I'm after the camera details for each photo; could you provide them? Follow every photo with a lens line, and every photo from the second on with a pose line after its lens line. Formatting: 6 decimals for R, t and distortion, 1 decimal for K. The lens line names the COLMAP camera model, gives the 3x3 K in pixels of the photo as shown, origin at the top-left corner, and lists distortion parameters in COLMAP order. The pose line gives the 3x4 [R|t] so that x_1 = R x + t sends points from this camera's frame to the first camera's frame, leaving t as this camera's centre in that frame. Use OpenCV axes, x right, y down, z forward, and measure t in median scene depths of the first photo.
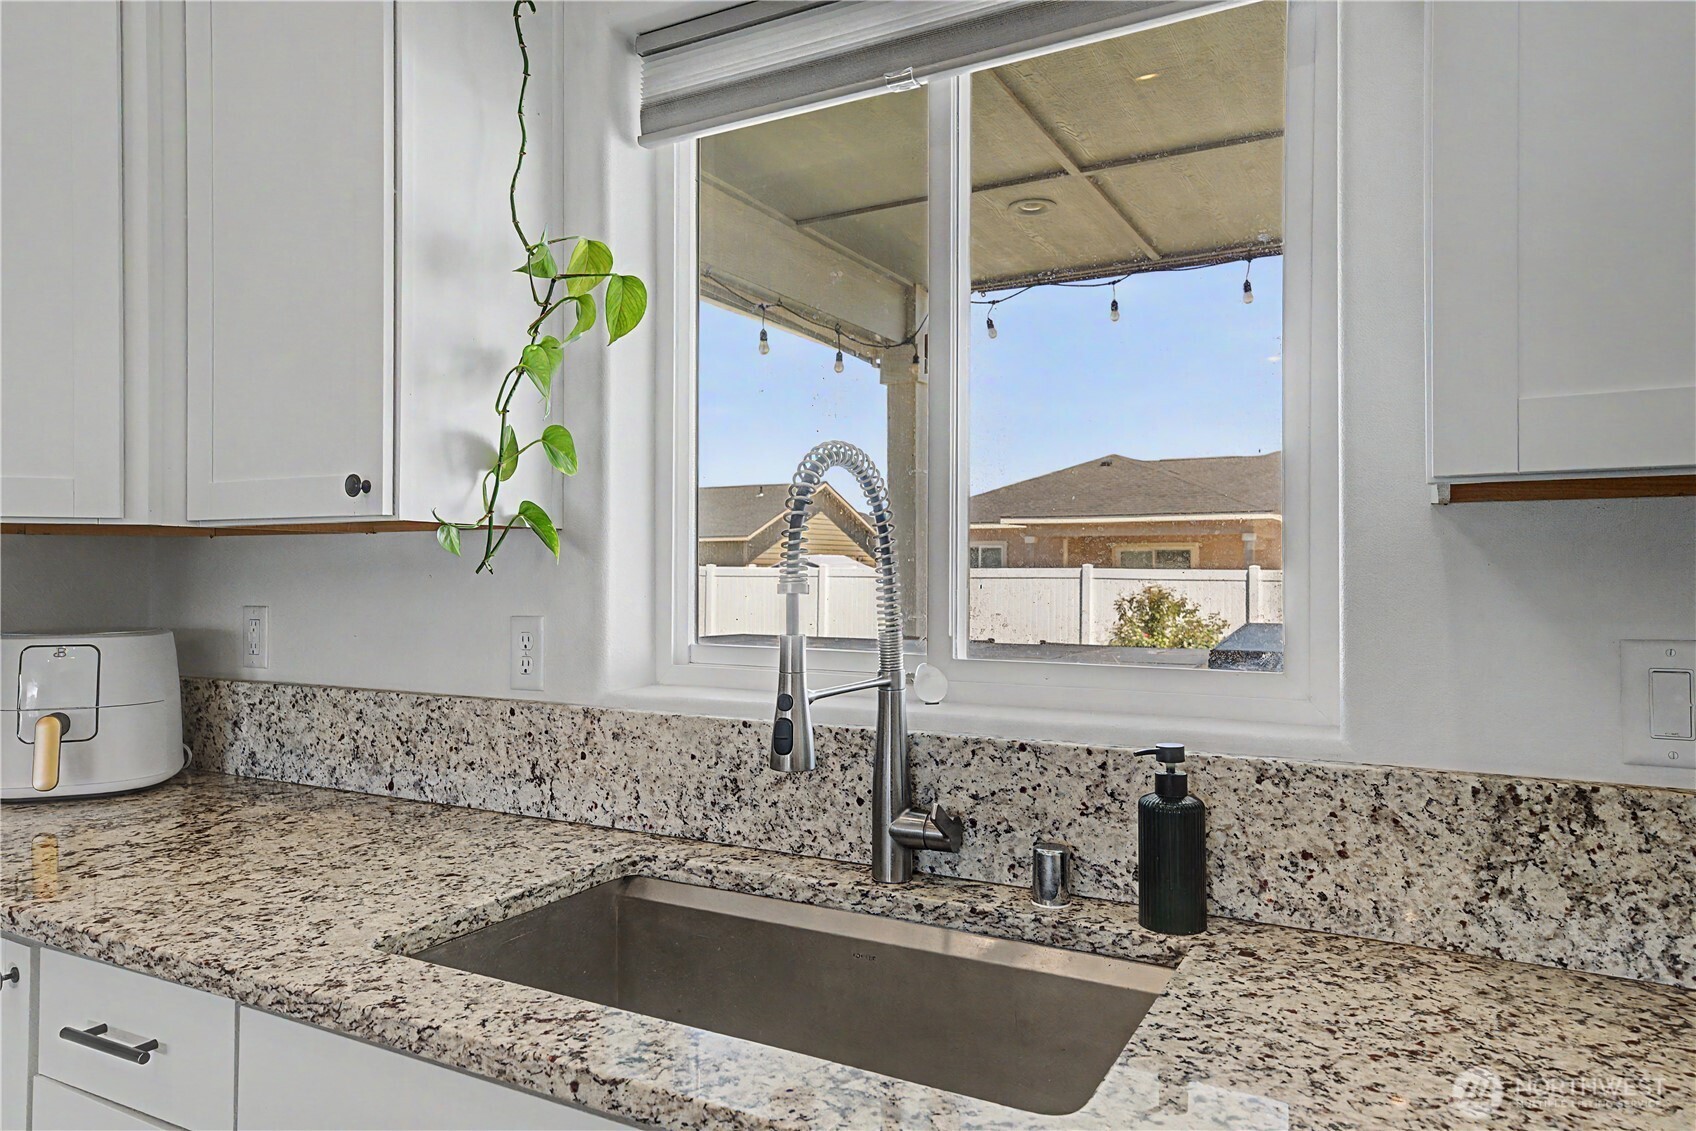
lens RADIAL K [[1093.1, 0, 848.0], [0, 1093.1, 565.5], [0, 0, 1]] dist [0.026004, -0.001236]
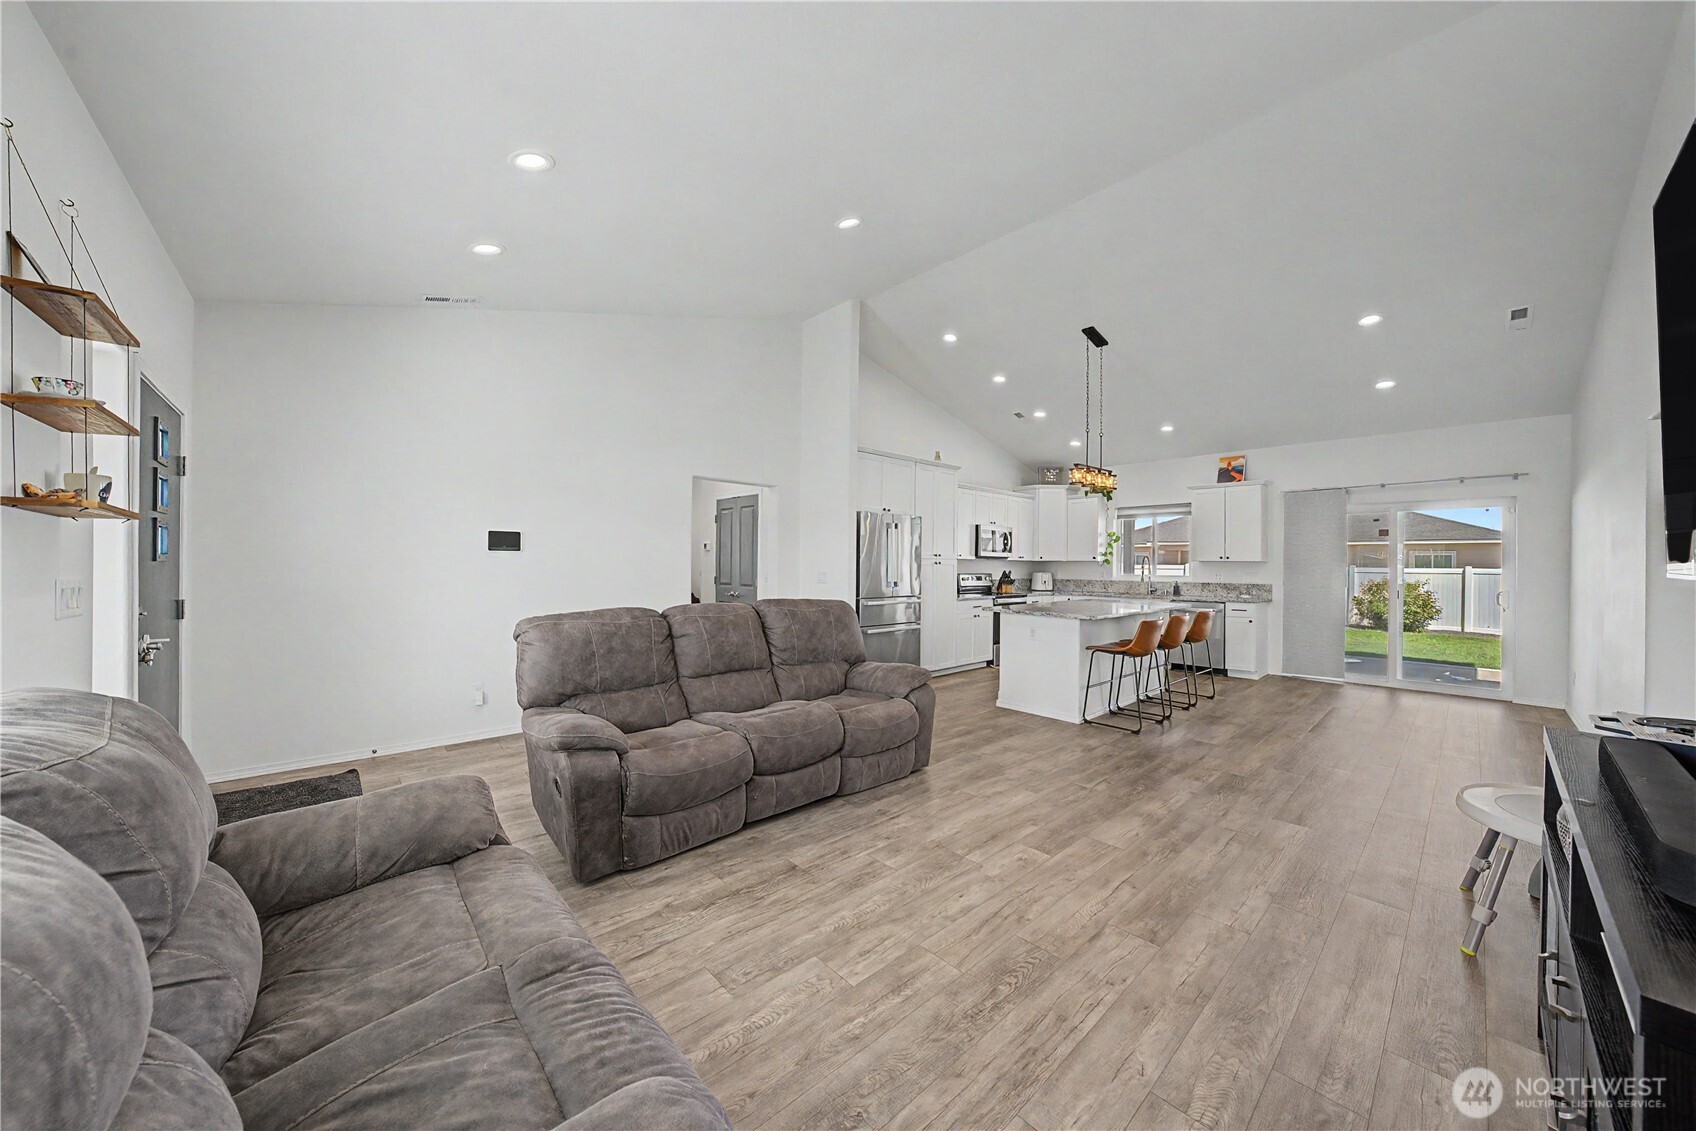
lens RADIAL K [[583.4, 0, 852.8], [0, 583.4, 564.4], [0, 0, 1]] dist [-0.013946, 0.000191]
pose [[0.948833, 0.006785, -0.315706, -0.831989], [-0.005484, 0.999972, 0.005010, -0.023983], [0.315731, -0.003023, 0.948844, -4.820175]]
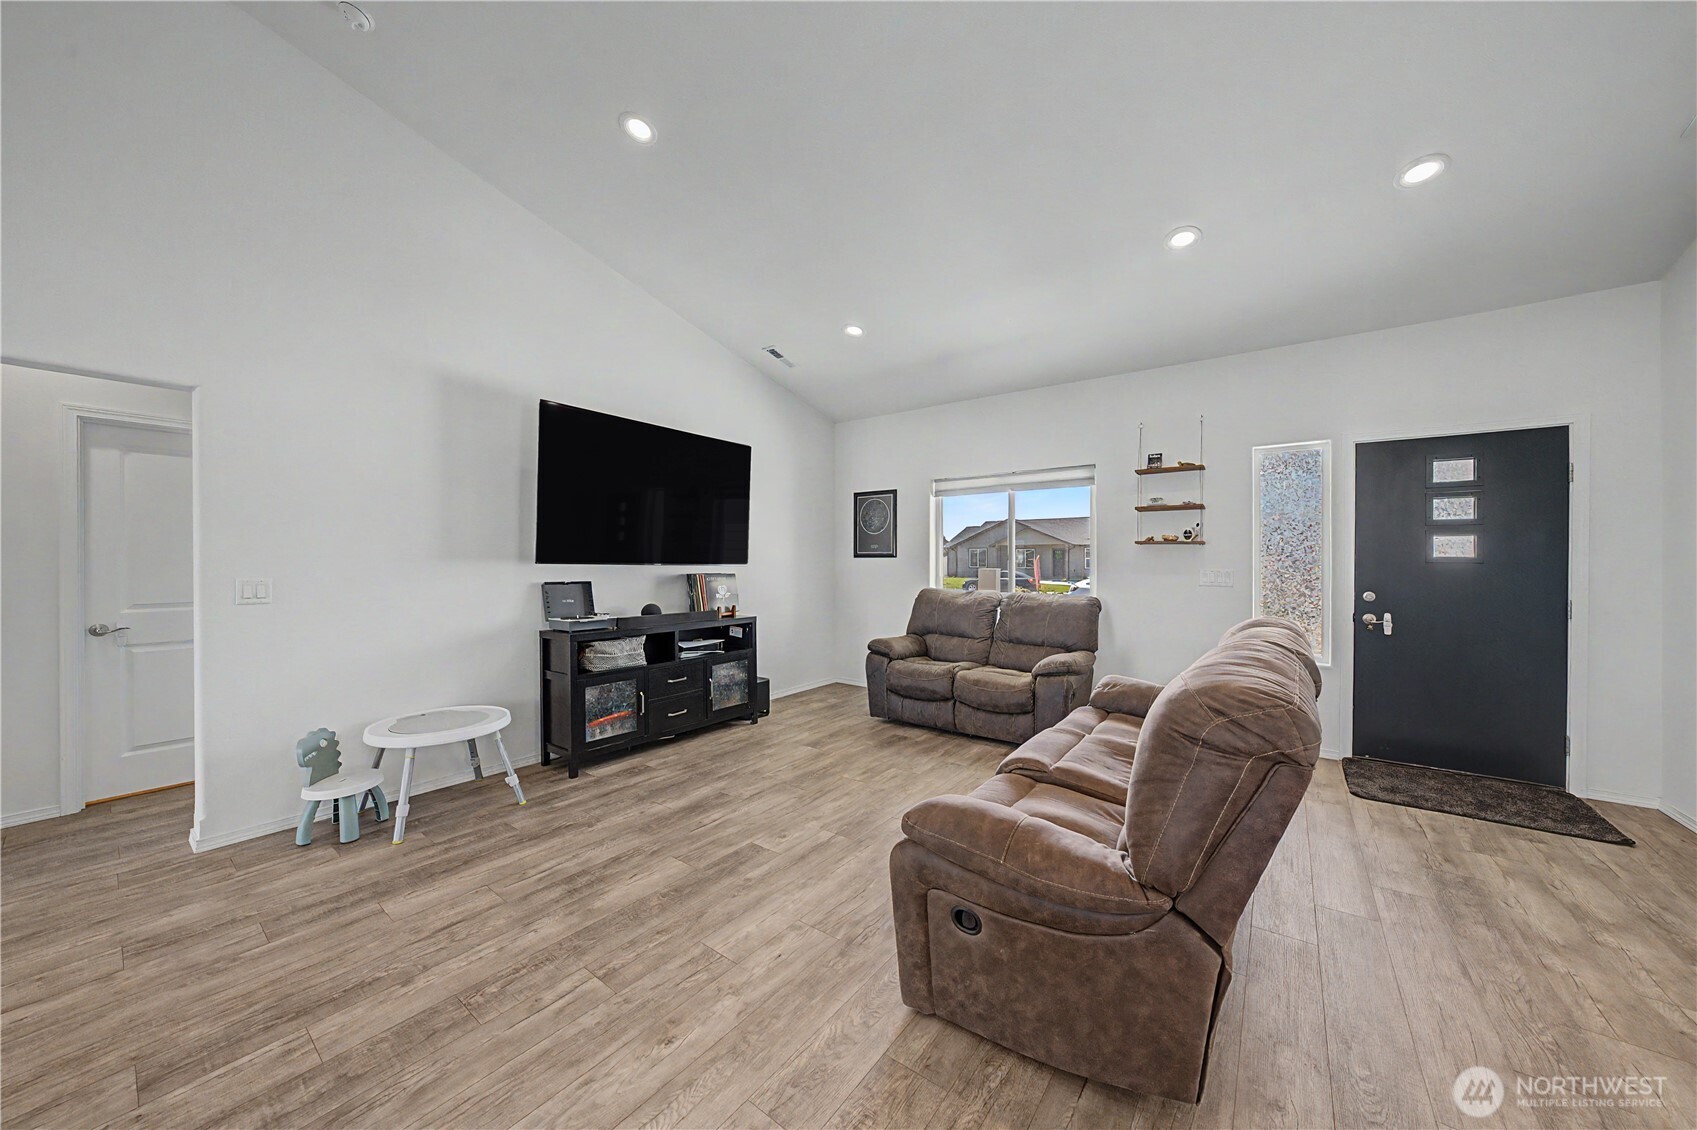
lens RADIAL K [[583.8, 0, 853.3], [0, 583.8, 563.9], [0, 0, 1]] dist [-0.013946, 0.000191]
pose [[-0.991240, -0.004056, 0.132014, -1.335367], [-0.003195, 0.999972, 0.006737, -0.018512], [-0.132038, 0.006256, -0.991225, -1.385666]]
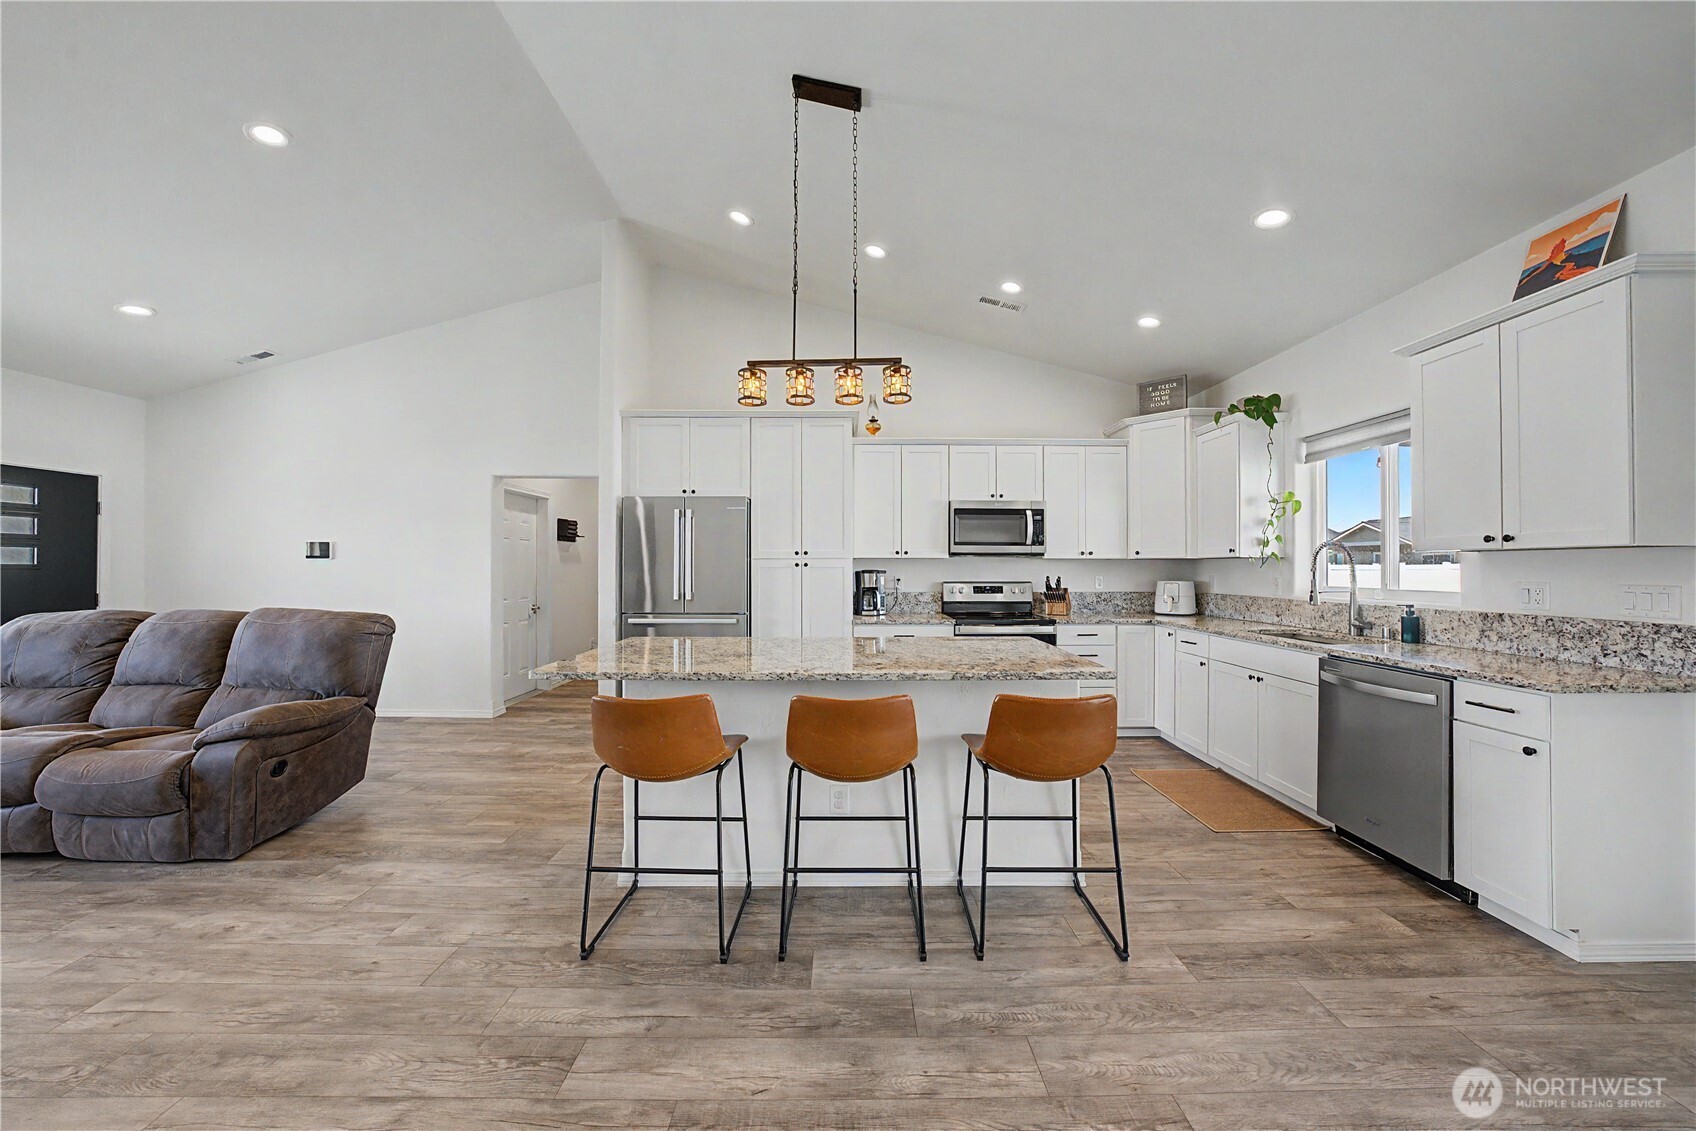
lens RADIAL K [[583.4, 0, 852.8], [0, 583.4, 564.4], [0, 0, 1]] dist [-0.013946, 0.000191]
pose [[0.492225, -0.006234, -0.870446, 0.964568], [0.004633, 0.999979, -0.004541, -0.004670], [0.870456, -0.001797, 0.492244, -1.734250]]
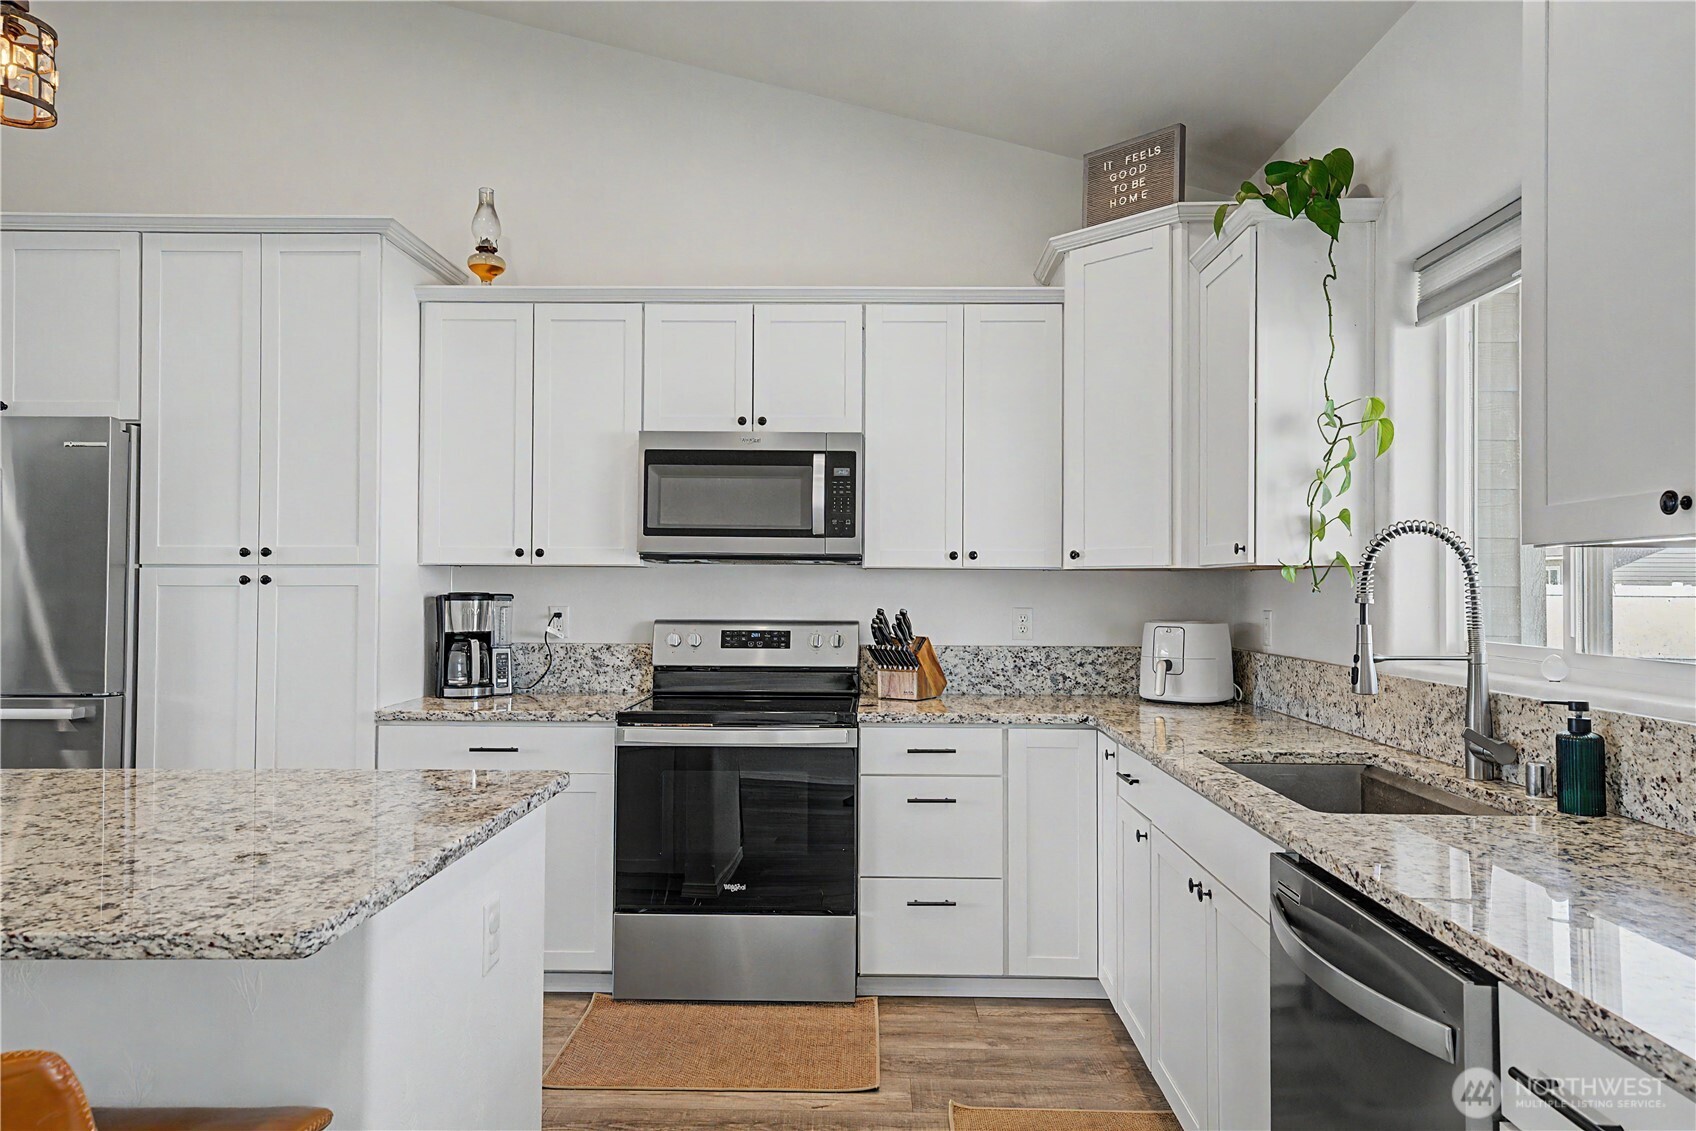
lens RADIAL K [[1093.1, 0, 848.0], [0, 1093.1, 565.5], [0, 0, 1]] dist [0.026004, -0.001236]
pose [[0.463782, -0.016359, -0.885798, 0.949410], [0.000262, 0.999832, -0.018327, -0.004499], [0.885949, 0.008267, 0.463708, -0.542155]]
